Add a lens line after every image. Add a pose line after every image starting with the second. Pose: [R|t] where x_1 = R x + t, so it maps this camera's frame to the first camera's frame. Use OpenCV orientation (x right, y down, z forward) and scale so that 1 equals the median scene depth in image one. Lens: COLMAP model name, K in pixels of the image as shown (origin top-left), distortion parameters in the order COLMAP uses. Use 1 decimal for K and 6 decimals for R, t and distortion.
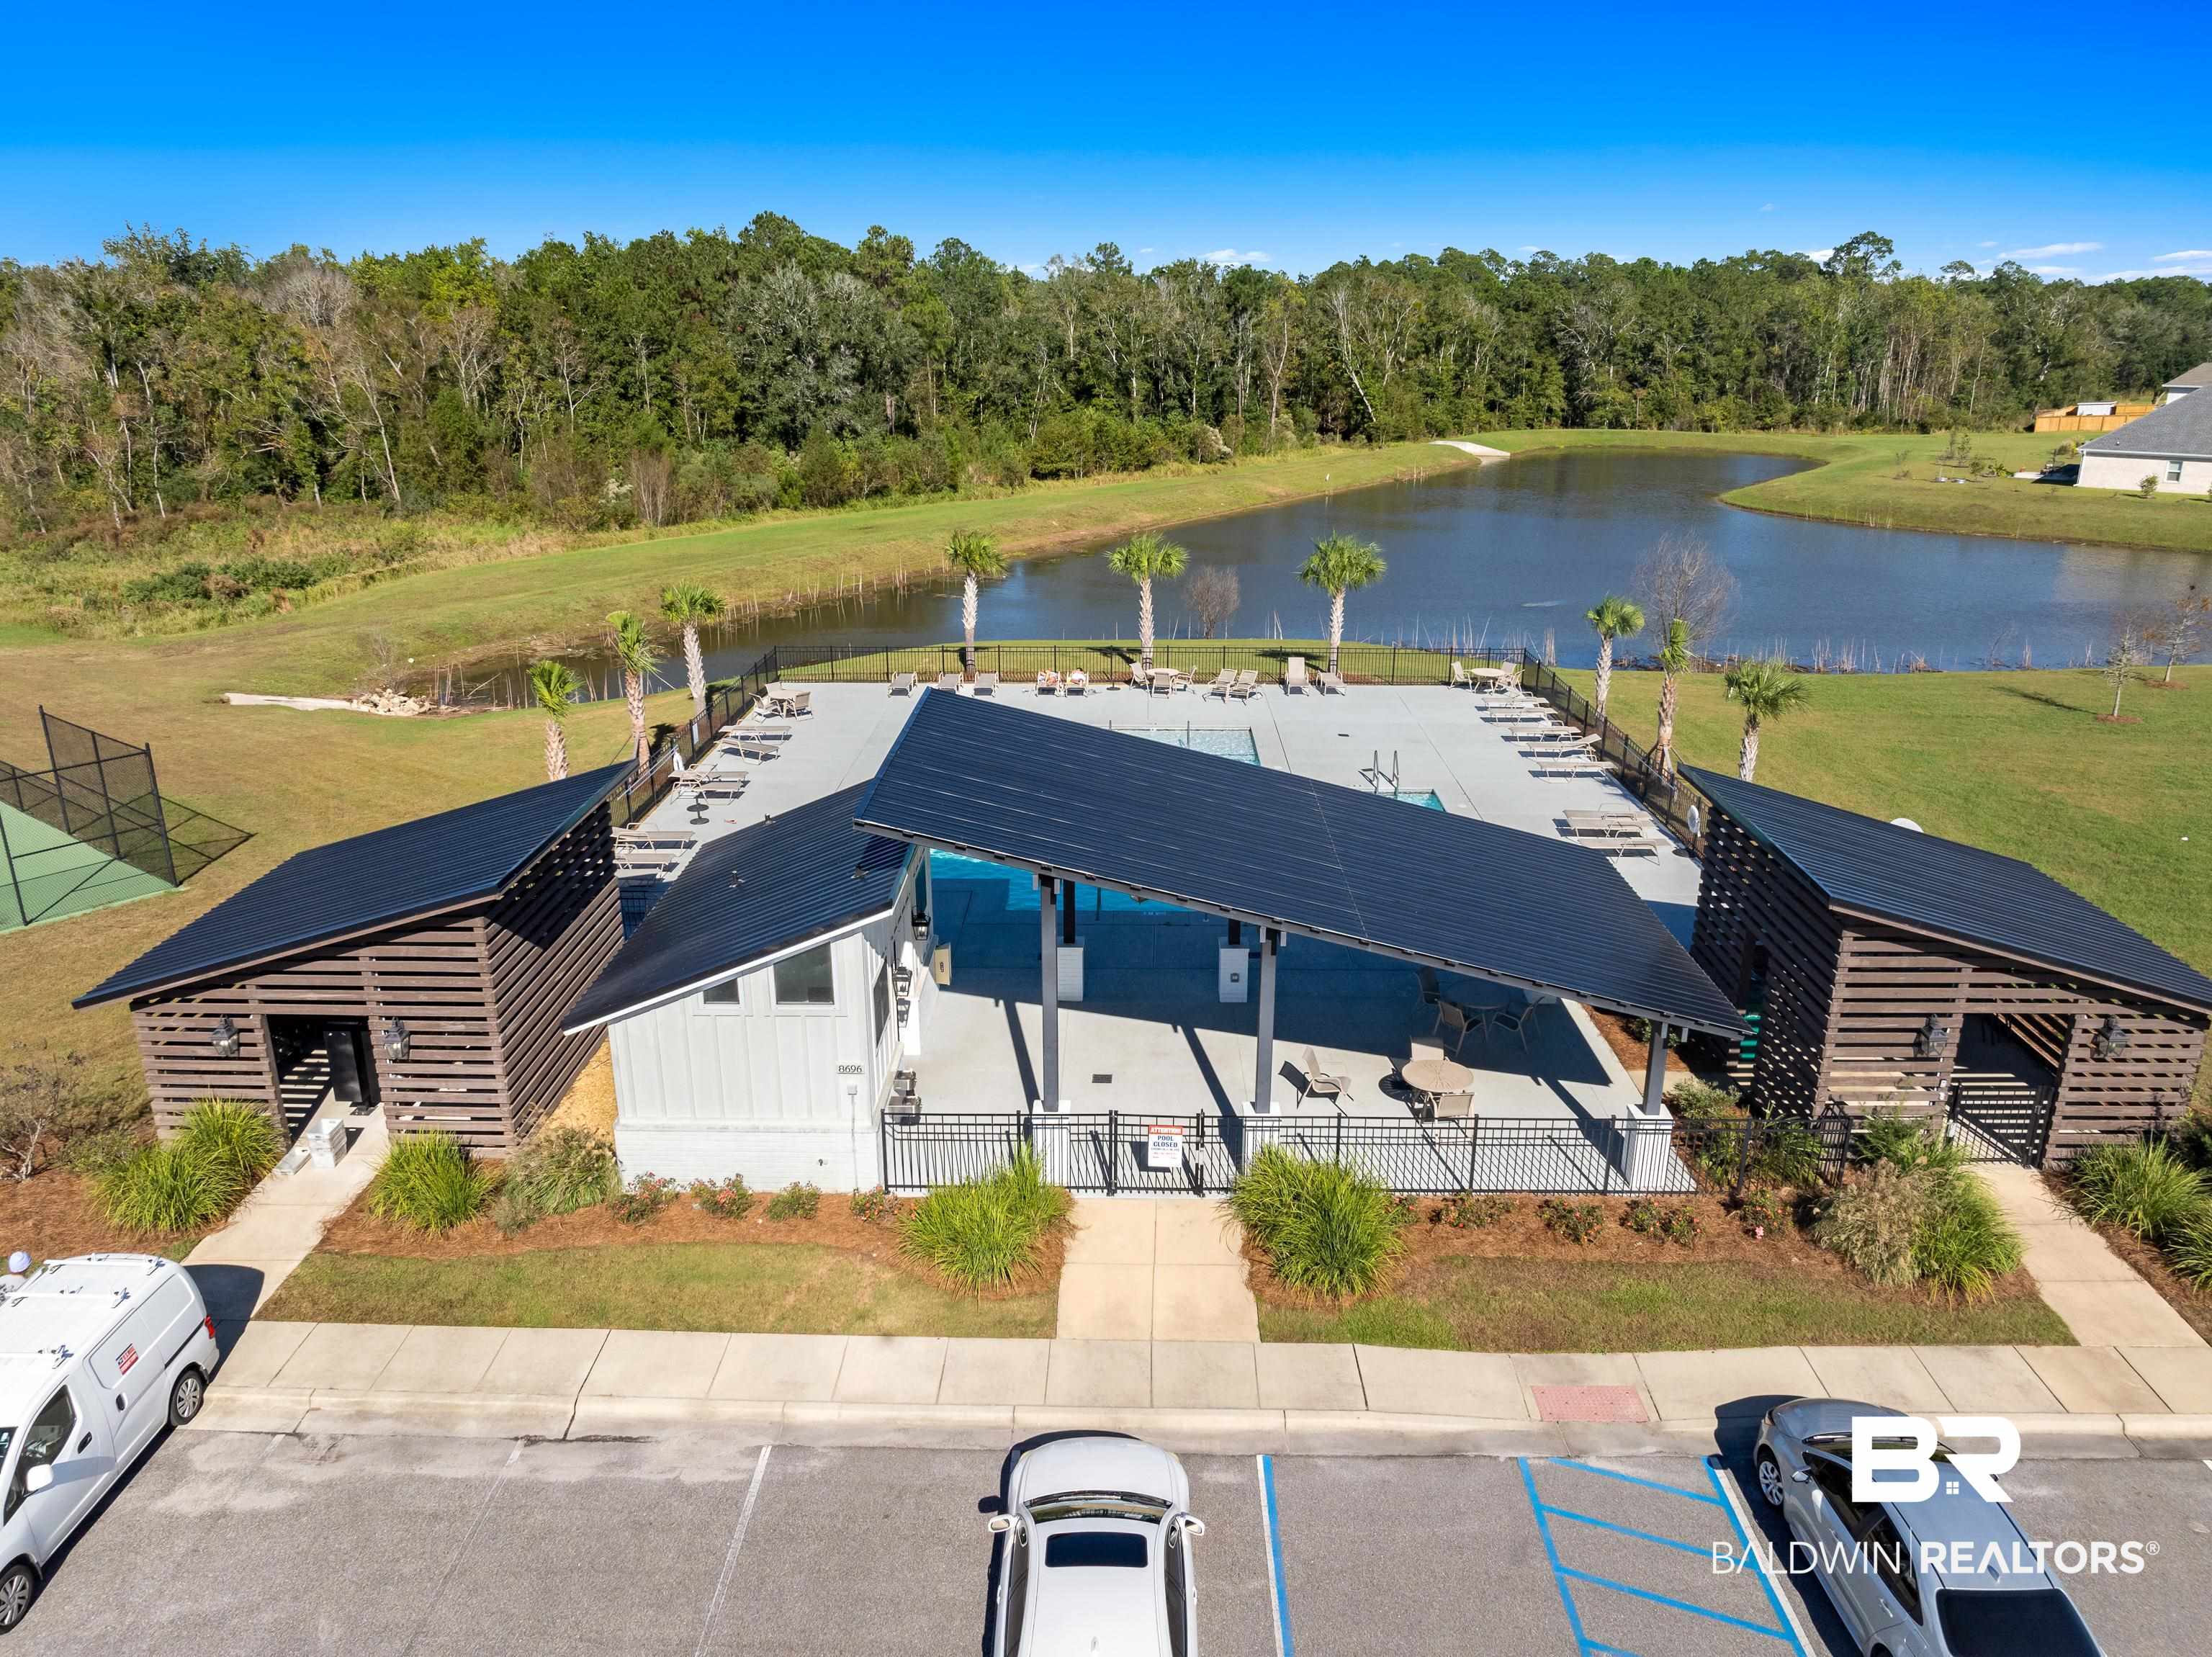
lens RADIAL K [[1564.2, 0, 1107.1], [0, 1564.2, 819.3], [0, 0, 1]] dist [-0.047935, 0.013865]
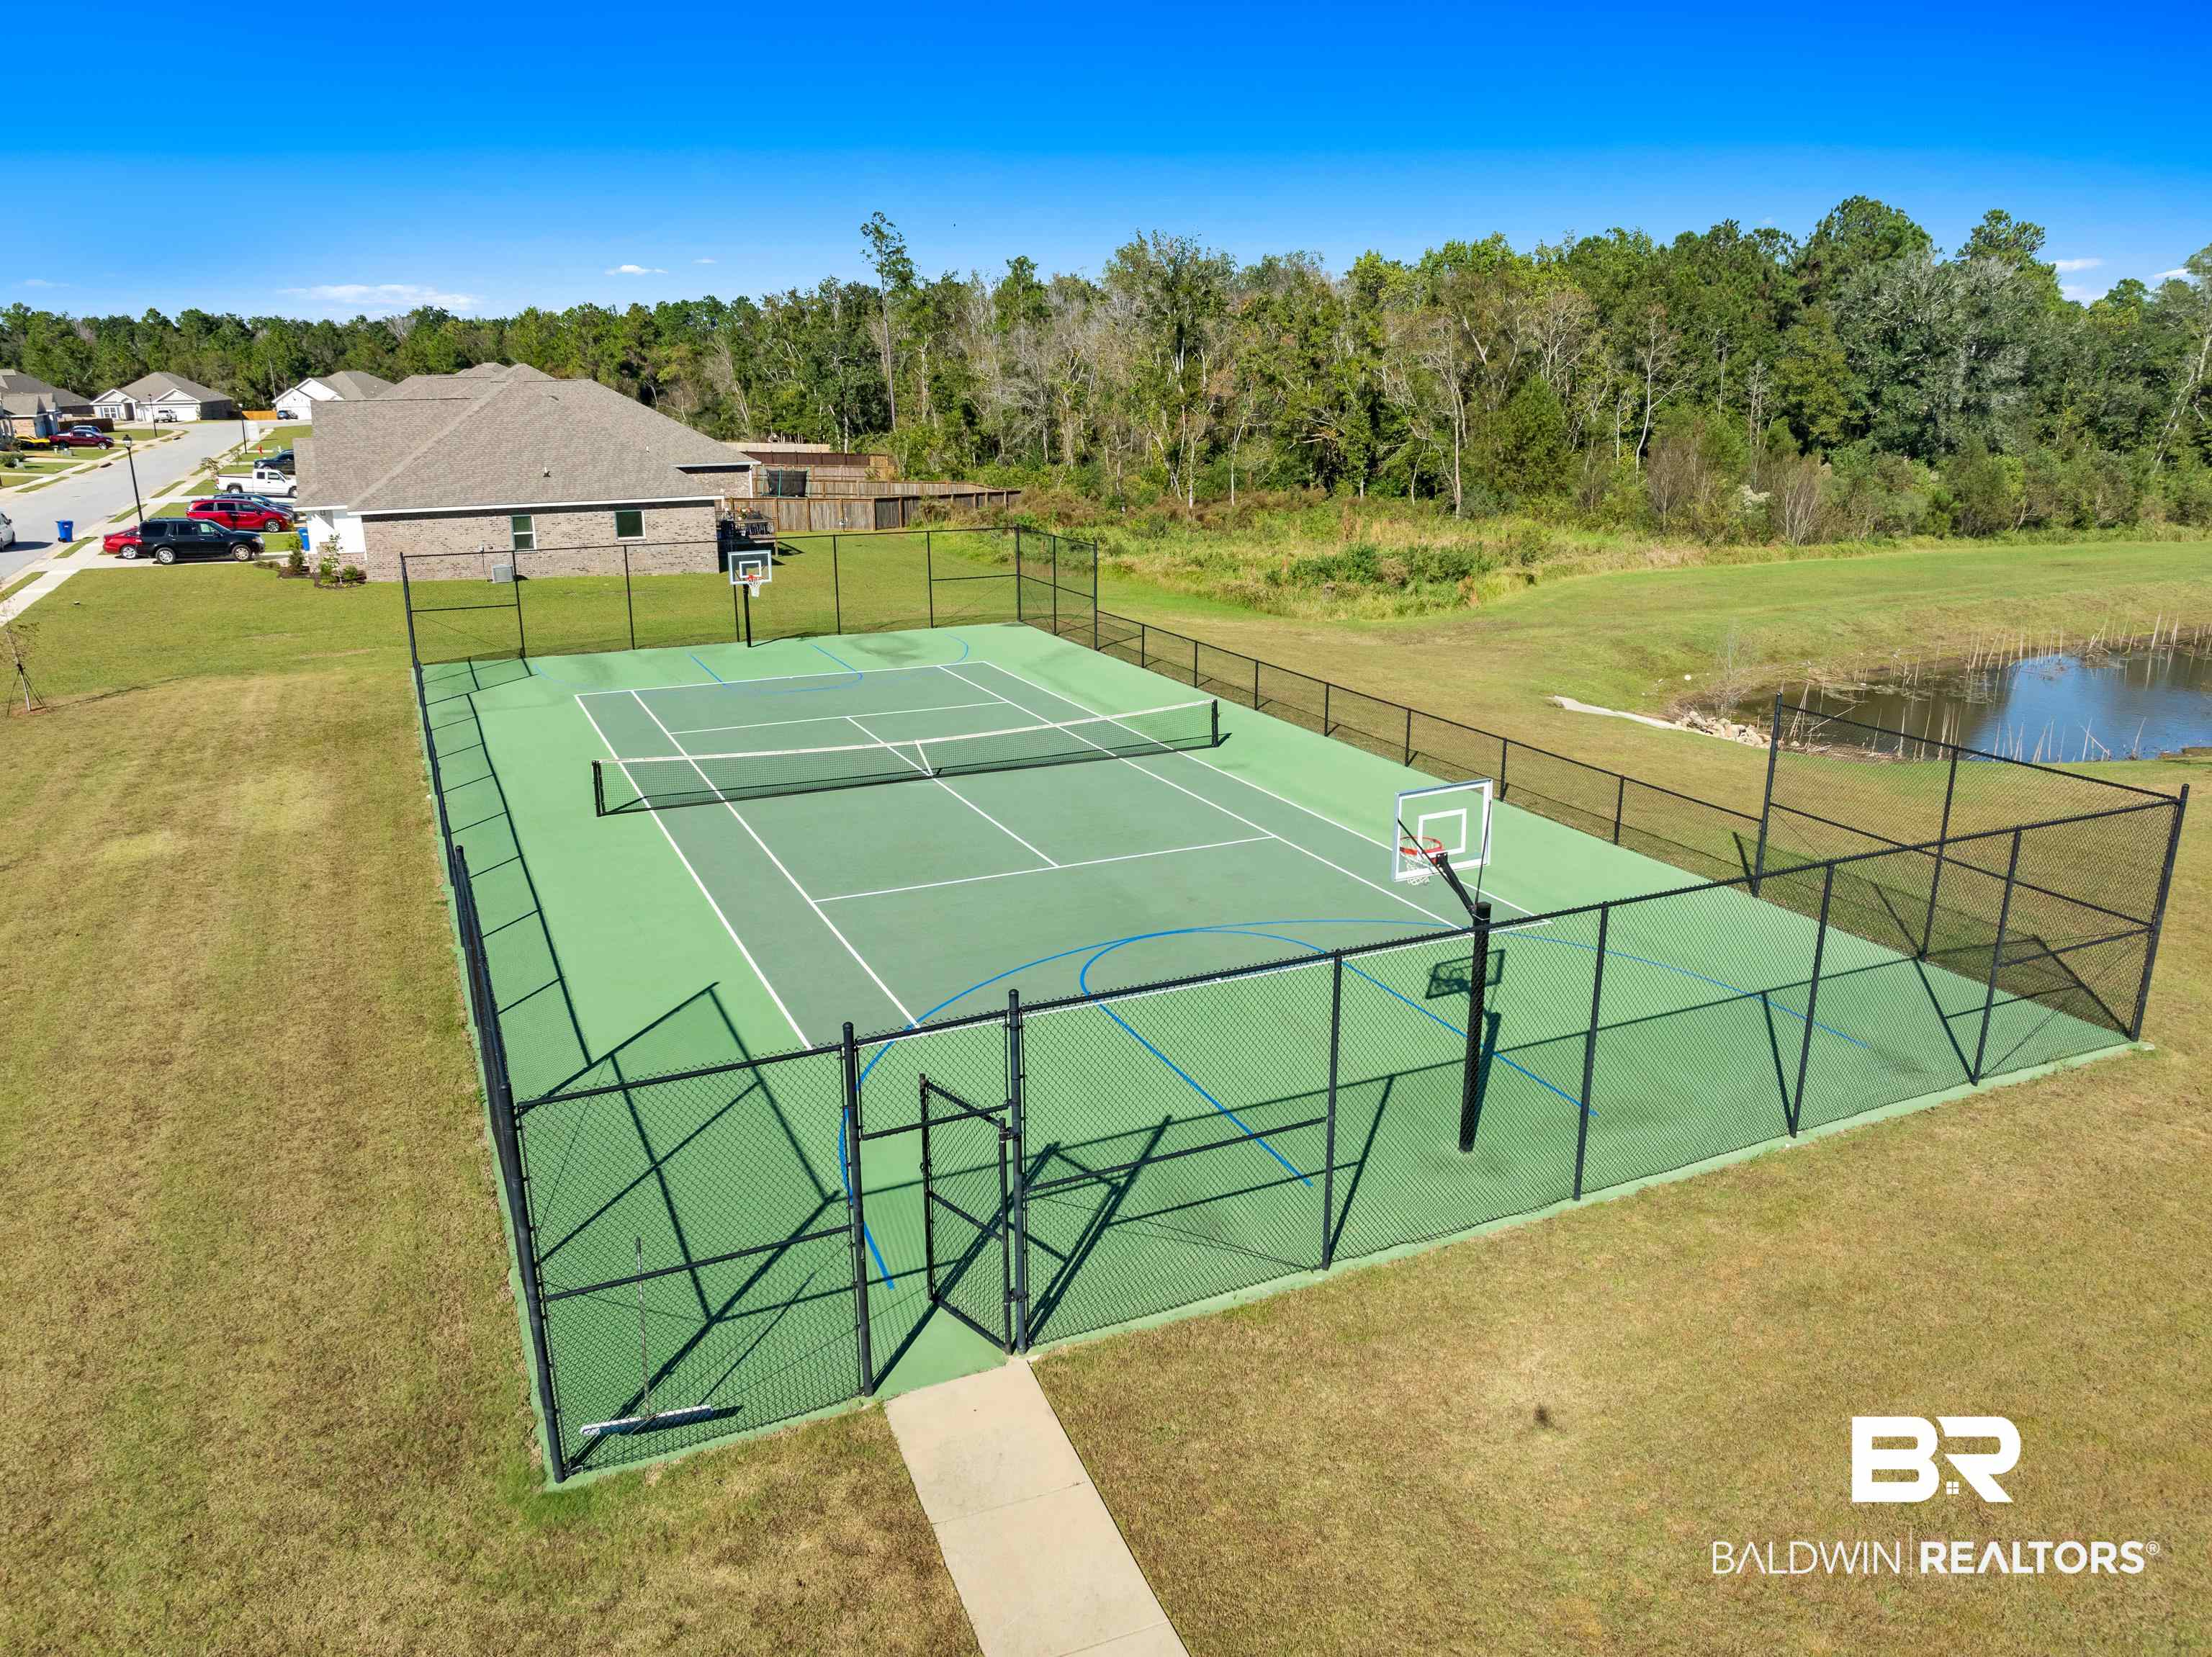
lens RADIAL K [[1557.9, 0, 1106.0], [0, 1557.9, 828.5], [0, 0, 1]] dist [-0.036287, -0.006422]
pose [[0.887891, 0.133926, -0.440130, -0.305757], [-0.143292, 0.989607, 0.012056, 0.006642], [0.437170, 0.052363, 0.897853, 0.136771]]
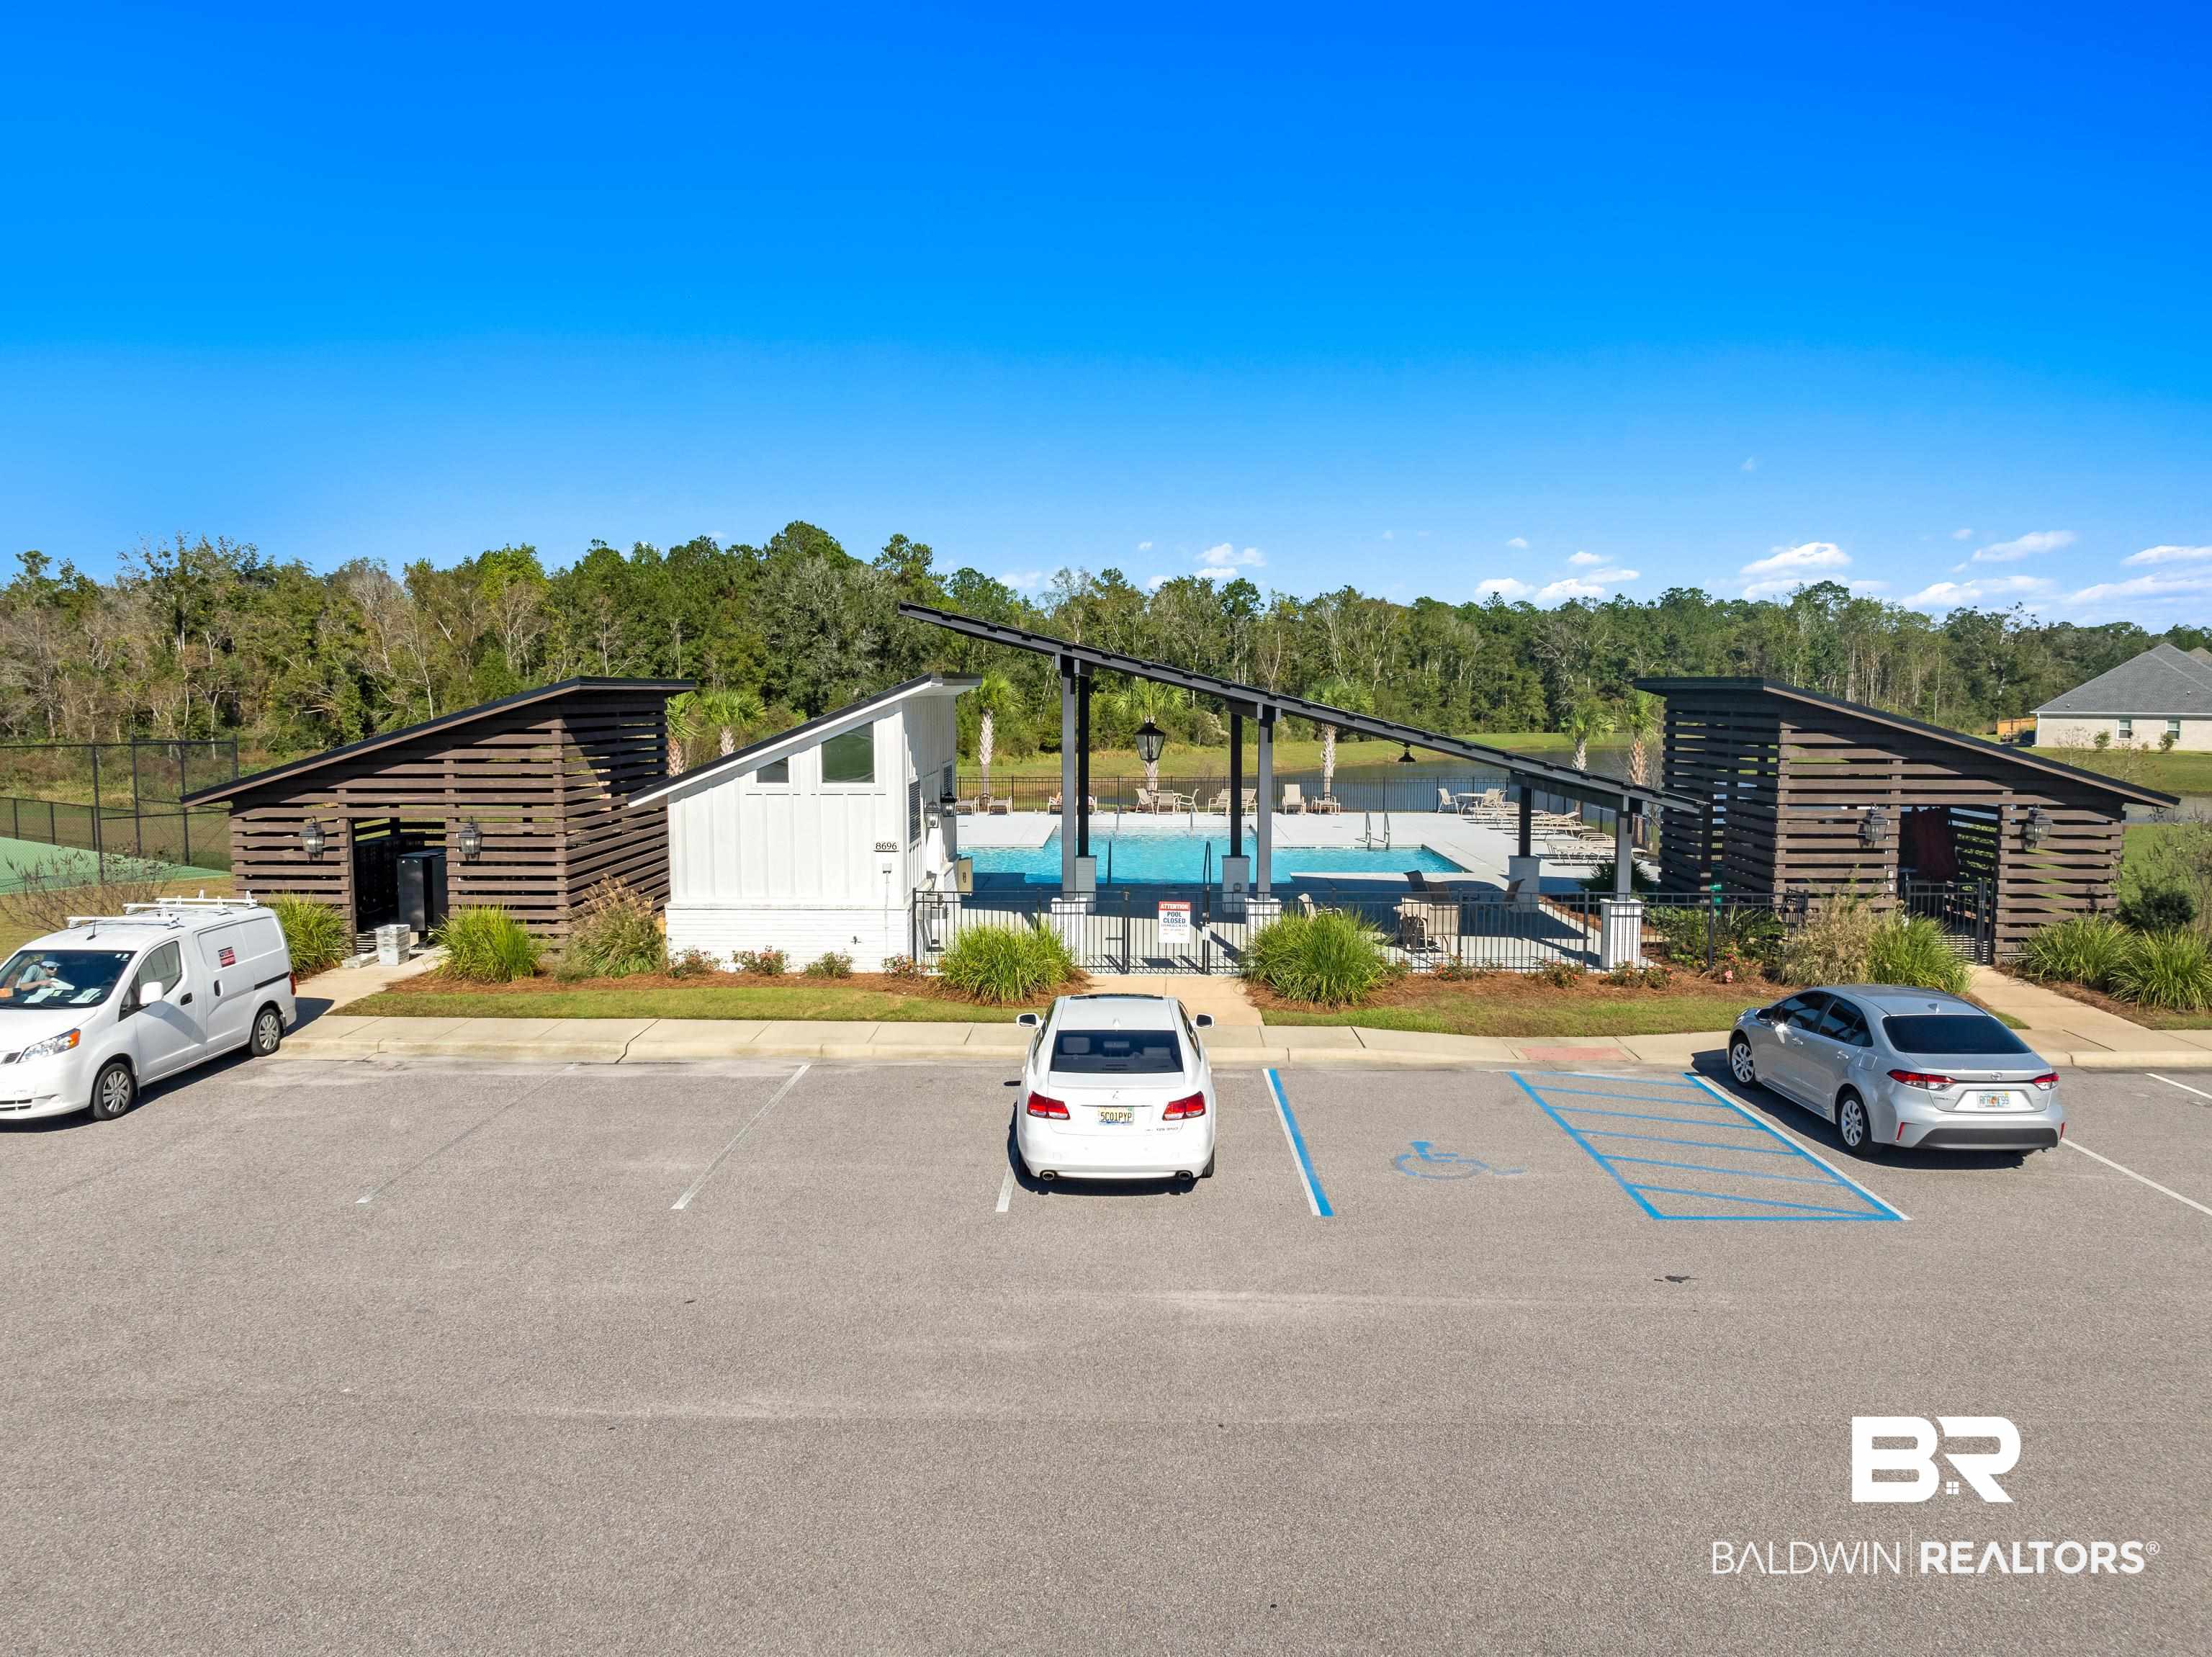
lens RADIAL K [[1557.9, 0, 1106.0], [0, 1557.9, 828.5], [0, 0, 1]] dist [-0.036287, -0.006422]
pose [[0.999997, 0.001057, -0.002268, -0.002168], [-0.001536, 0.974809, -0.223037, 0.109132], [0.001975, 0.223040, 0.974807, -0.019070]]
